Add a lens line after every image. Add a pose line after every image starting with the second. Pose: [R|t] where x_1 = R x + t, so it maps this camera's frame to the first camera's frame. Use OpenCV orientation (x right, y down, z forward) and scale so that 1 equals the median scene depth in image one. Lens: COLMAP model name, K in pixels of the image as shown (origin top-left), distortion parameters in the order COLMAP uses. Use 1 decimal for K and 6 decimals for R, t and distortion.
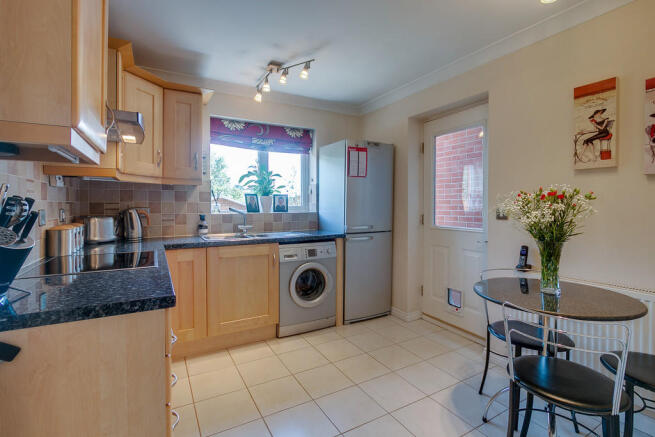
lens RADIAL K [[302.1, 0, 325.1], [0, 302.1, 207.0], [0, 0, 1]] dist [-0.004017, 0.000512]
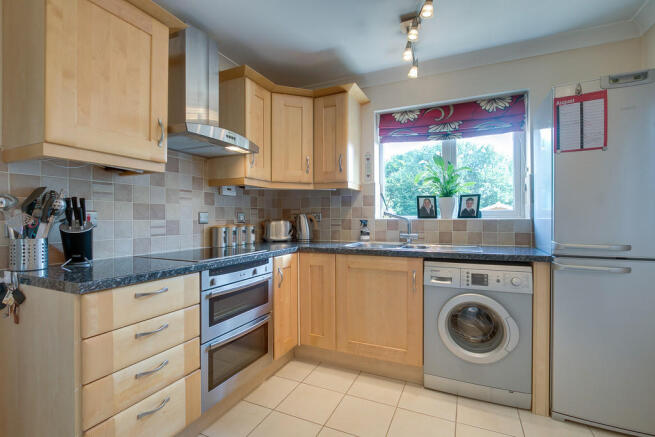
lens RADIAL K [[302.1, 0, 329.6], [0, 302.1, 217.5], [0, 0, 1]] dist [-0.004017, 0.000512]
pose [[0.597842, -0.001978, -0.801611, 0.271023], [-0.001785, 0.999991, -0.003798, 0.020518], [0.801612, 0.003701, 0.597834, 0.338385]]
